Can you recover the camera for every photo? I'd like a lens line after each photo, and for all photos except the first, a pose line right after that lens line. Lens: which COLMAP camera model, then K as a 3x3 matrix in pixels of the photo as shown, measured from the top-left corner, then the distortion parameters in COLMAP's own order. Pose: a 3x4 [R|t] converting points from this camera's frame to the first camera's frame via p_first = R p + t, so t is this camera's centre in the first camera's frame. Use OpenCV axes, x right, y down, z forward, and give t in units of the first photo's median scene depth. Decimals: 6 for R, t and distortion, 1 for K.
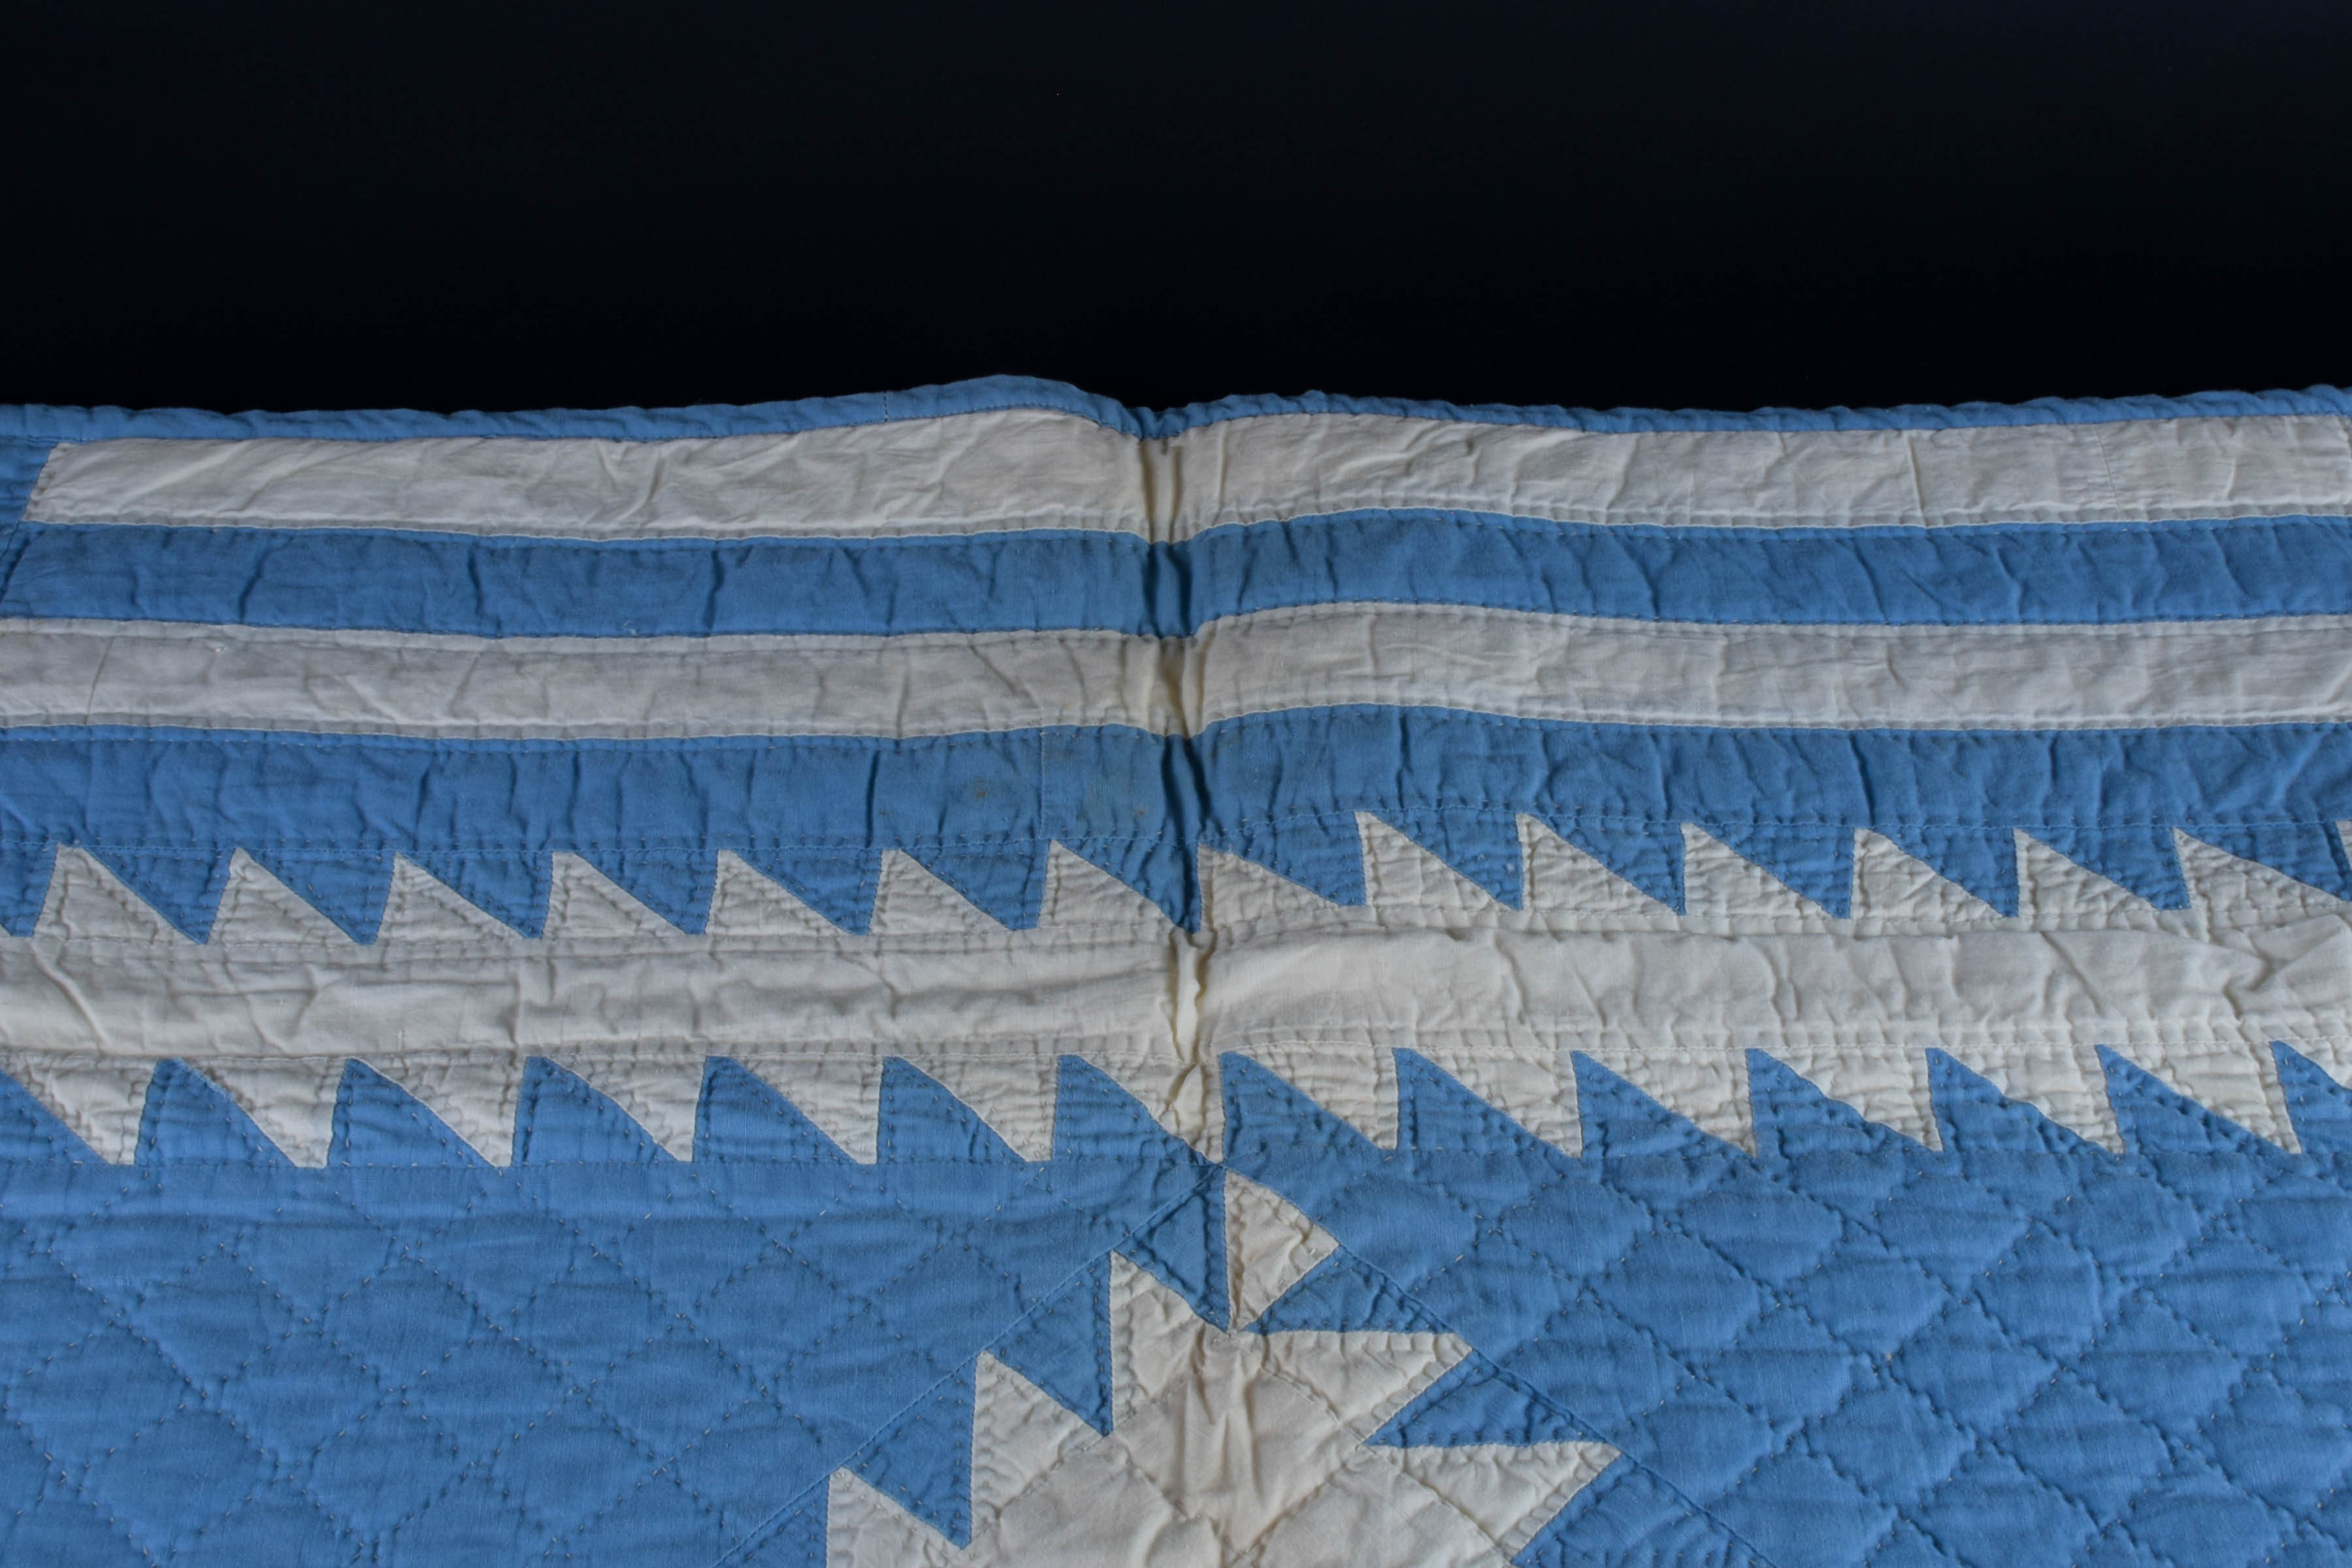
lens RADIAL K [[3647.9, 0, 1195.0], [0, 3647.9, 789.9], [0, 0, 1]] dist [0.016576, 0.000000]
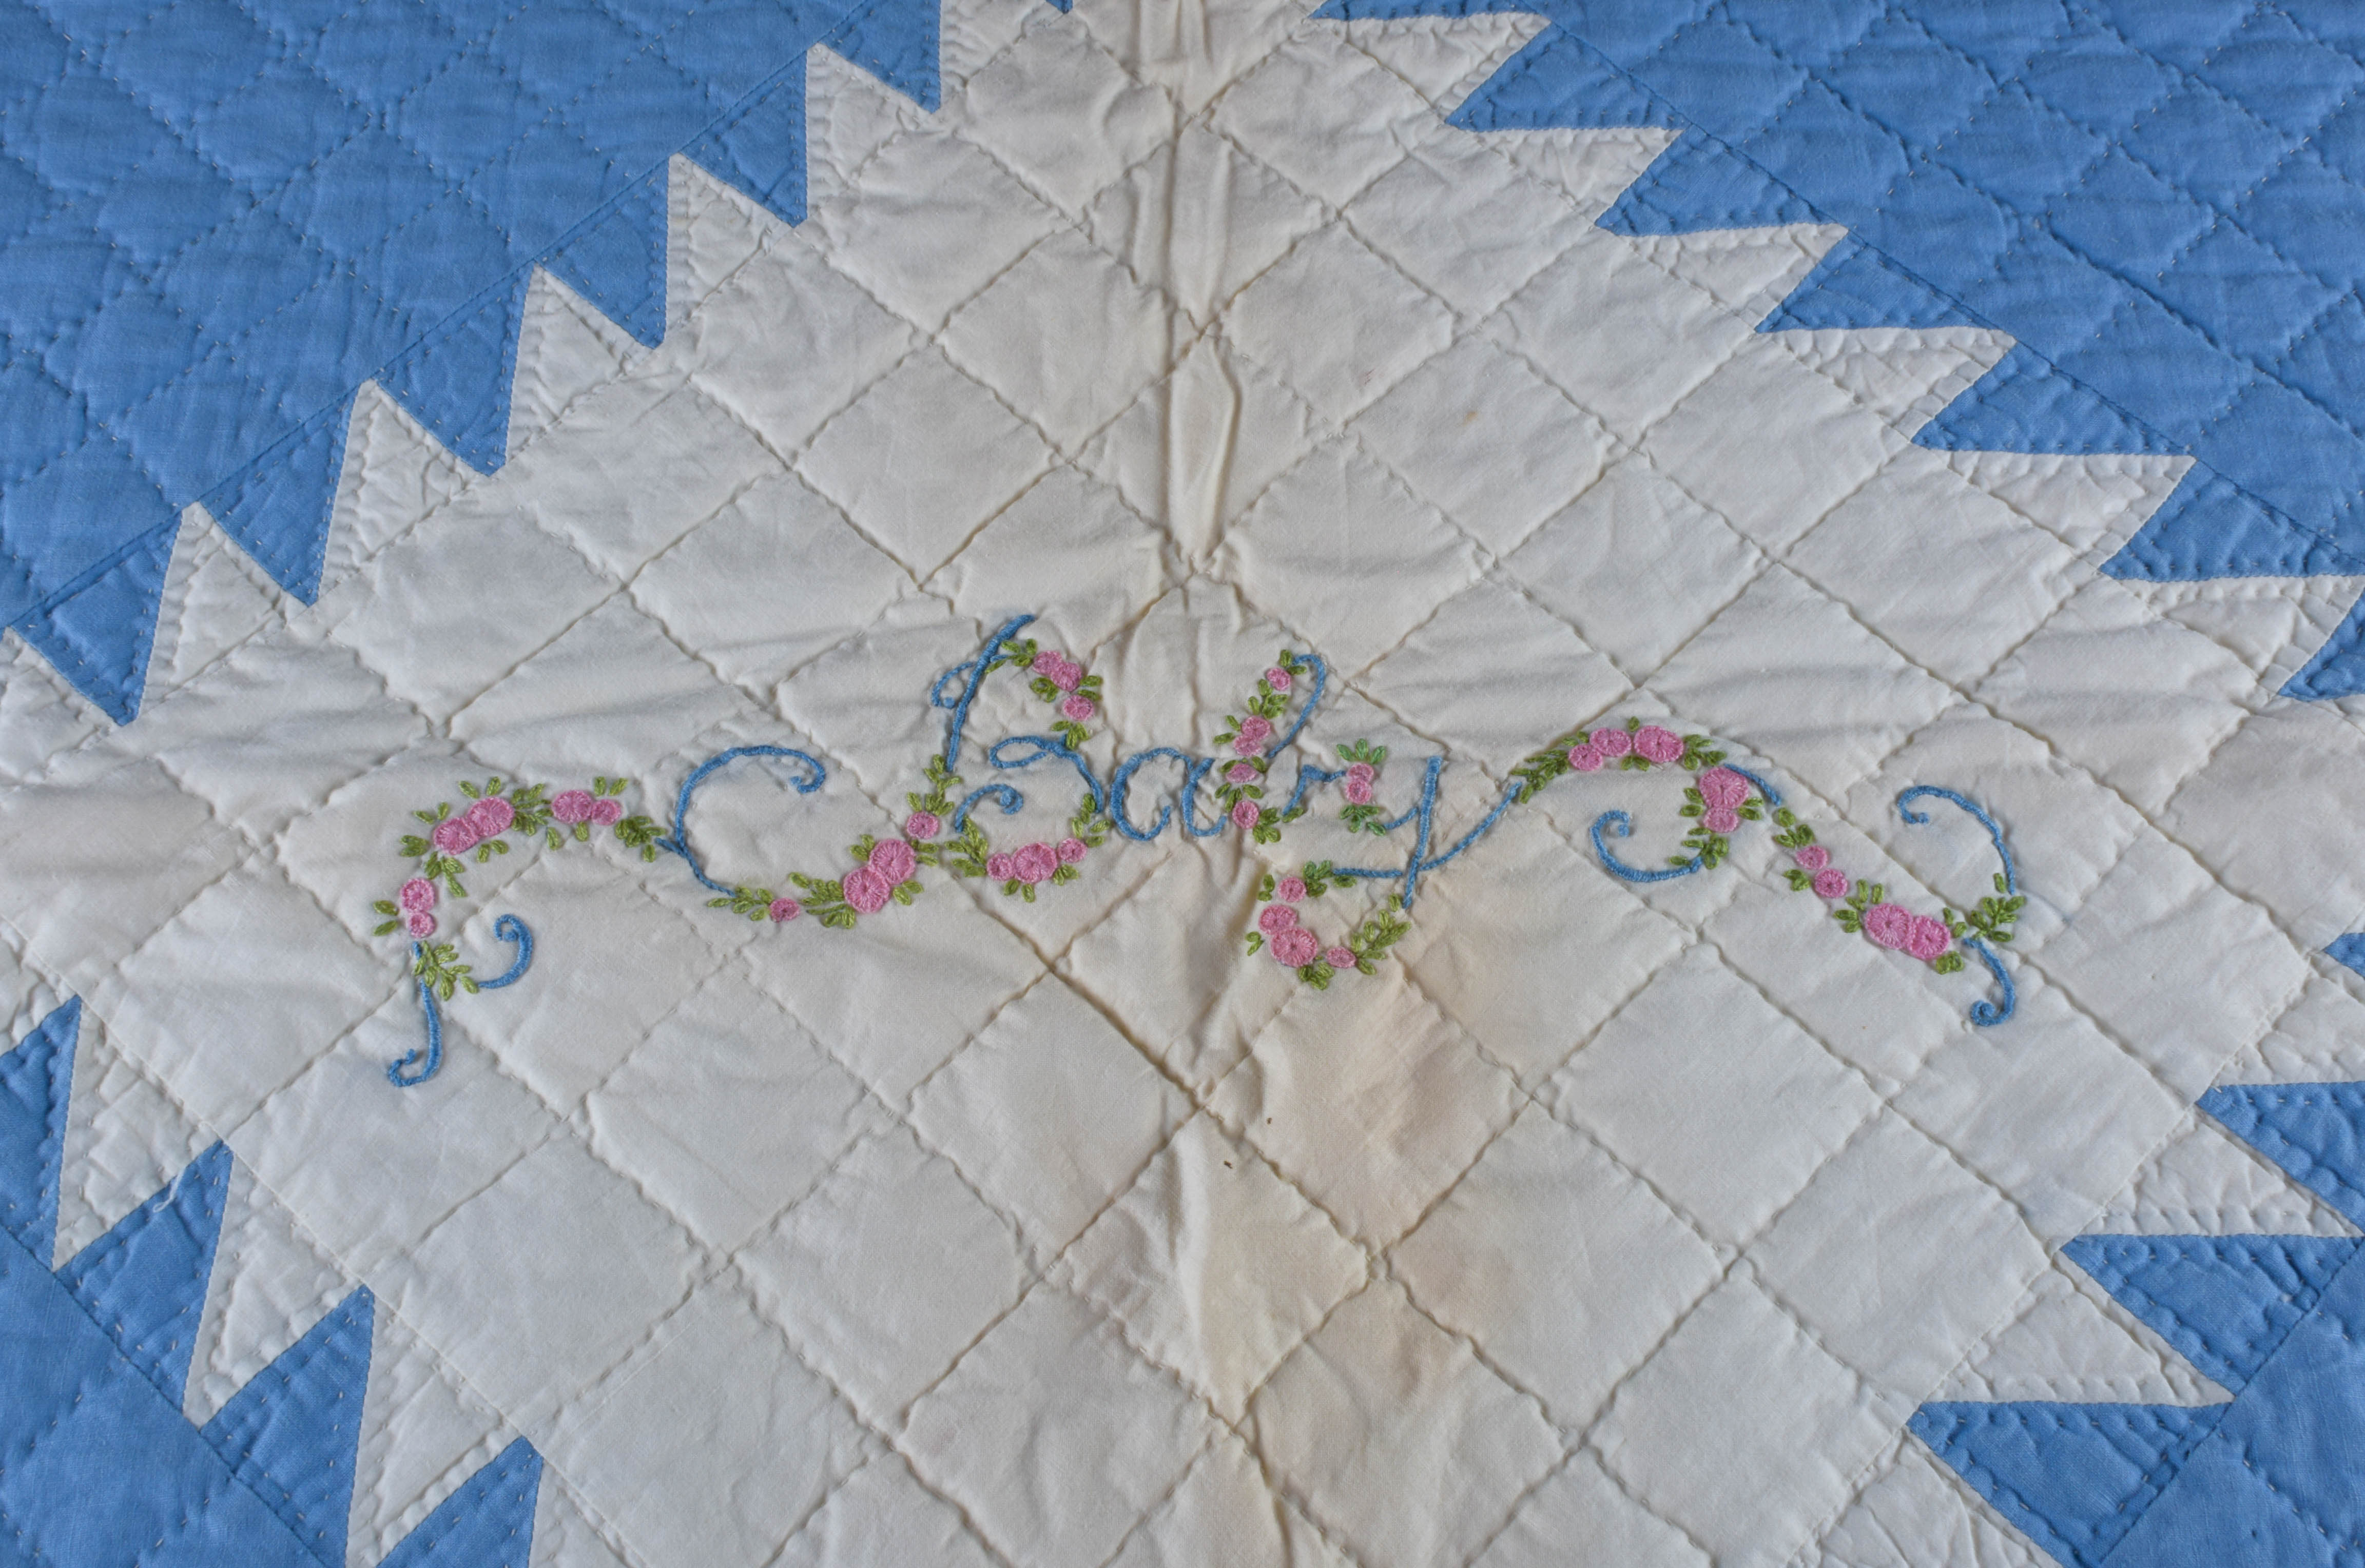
lens RADIAL K [[2799.9, 0, 1188.5], [0, 2799.9, 783.0], [0, 0, 1]] dist [0.038485, 0.000000]
pose [[0.999958, -0.009170, -0.000593, 0.008996], [0.008772, 0.933339, 0.358889, 0.085414], [-0.002738, -0.358879, 0.933380, 0.144044]]
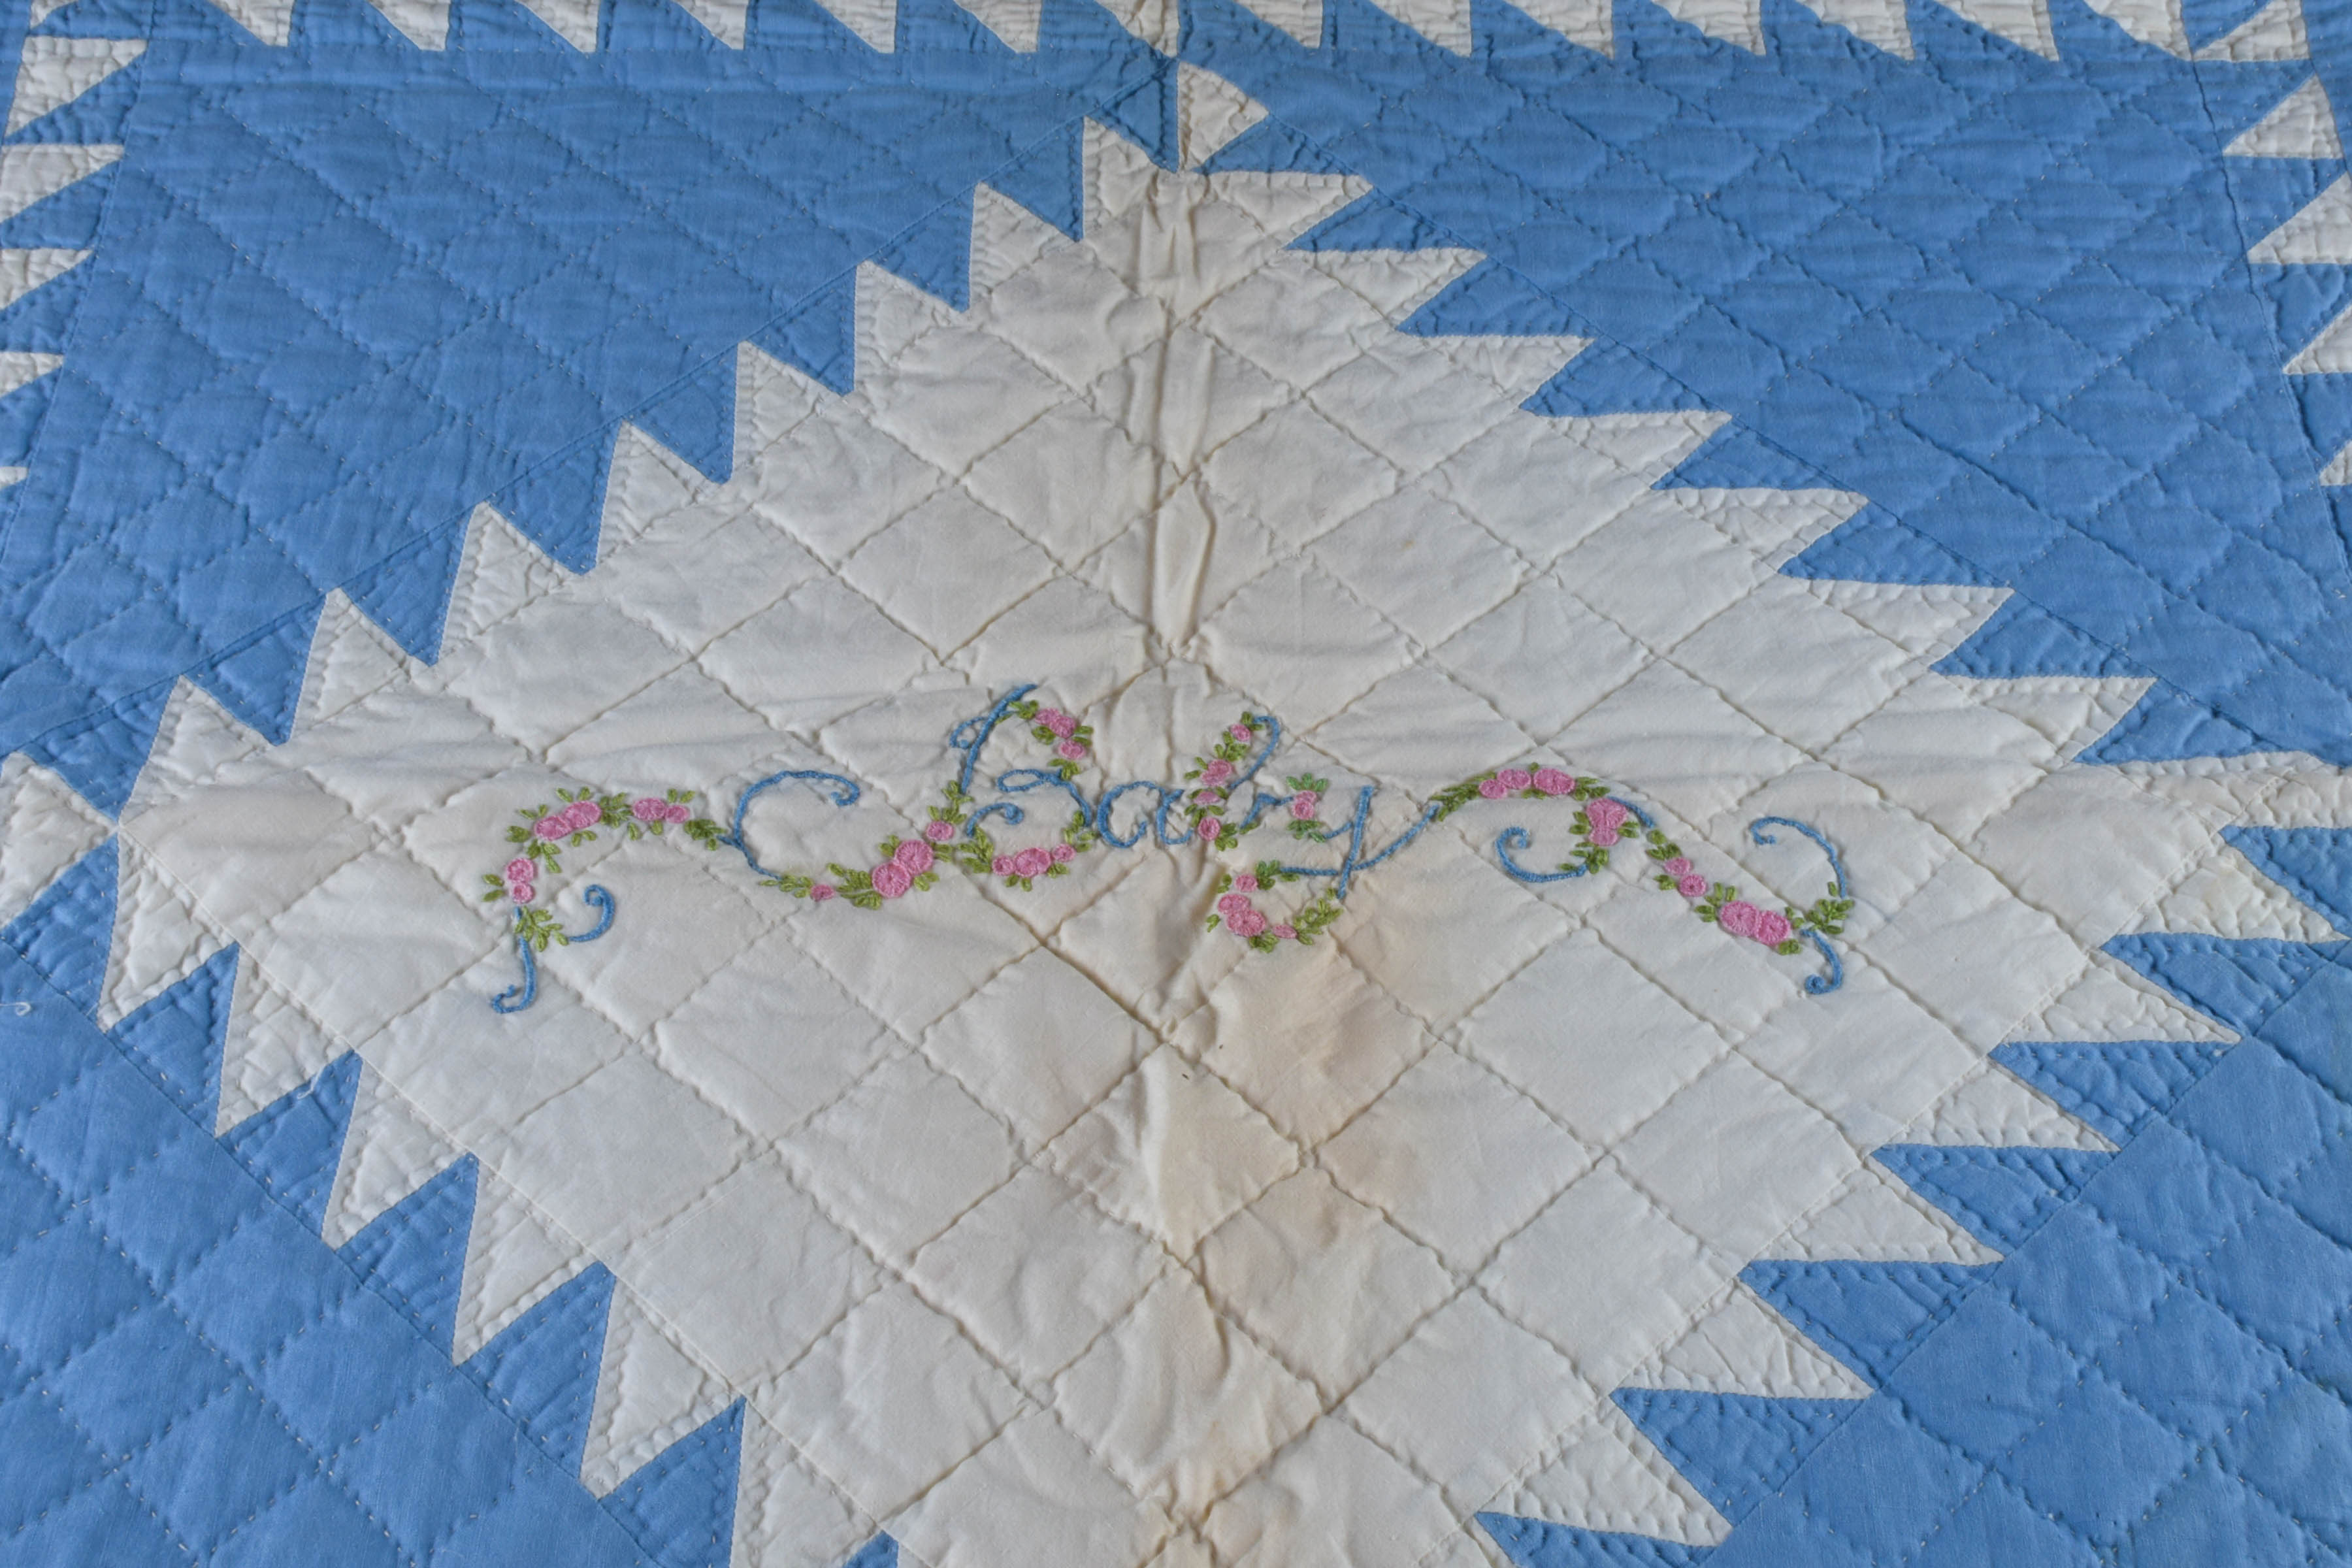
lens RADIAL K [[3647.9, 0, 1214.5], [0, 3647.9, 788.5], [0, 0, 1]] dist [0.016576, 0.000000]
pose [[0.999935, 0.011362, 0.000450, 0.022406], [-0.011306, 0.989182, 0.146259, 0.163936], [0.001217, -0.146254, 0.989246, -0.244371]]
